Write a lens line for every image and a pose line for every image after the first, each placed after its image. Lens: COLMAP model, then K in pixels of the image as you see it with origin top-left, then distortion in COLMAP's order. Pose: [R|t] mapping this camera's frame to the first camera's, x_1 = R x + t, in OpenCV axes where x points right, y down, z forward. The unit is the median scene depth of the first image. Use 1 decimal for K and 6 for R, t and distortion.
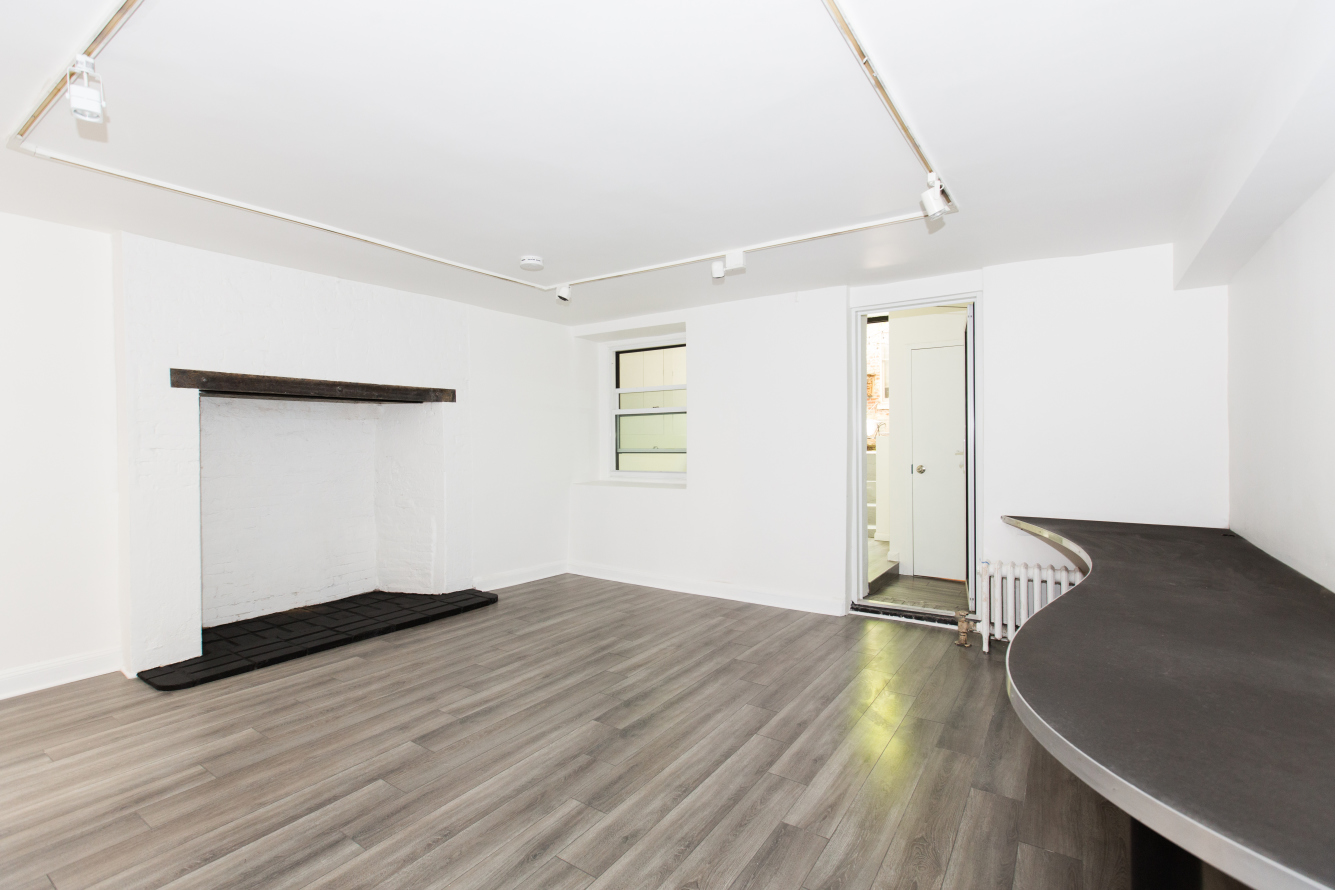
lens RADIAL K [[602.3, 0, 666.1], [0, 602.3, 442.5], [0, 0, 1]] dist [0.002436, 0.000152]
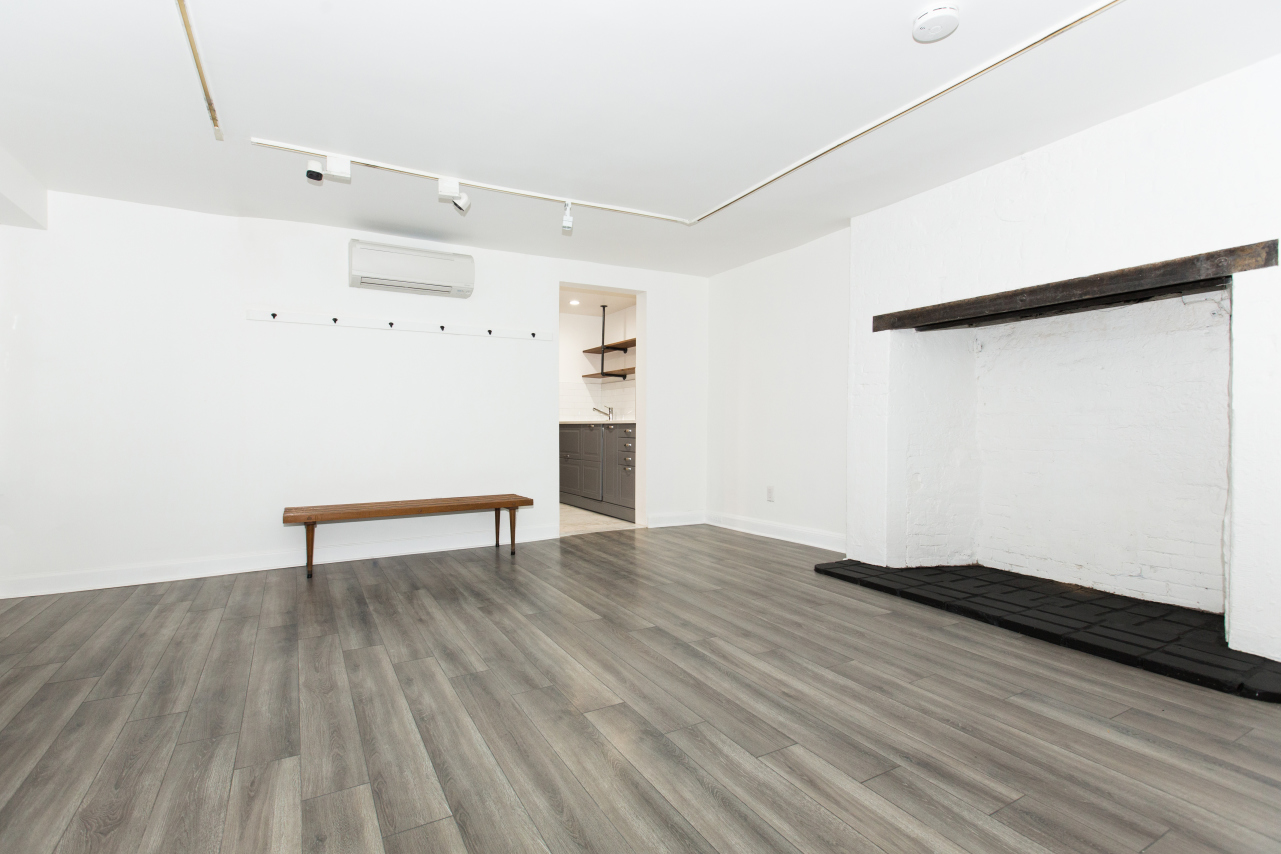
lens RADIAL K [[617.2, 0, 637.6], [0, 617.2, 425.9], [0, 0, 1]] dist [0.001615, -0.000059]
pose [[-0.456349, 0.005984, -0.889781, 0.557508], [-0.000612, 0.999975, 0.007039, 0.099567], [0.889801, 0.003757, -0.456334, 1.343224]]
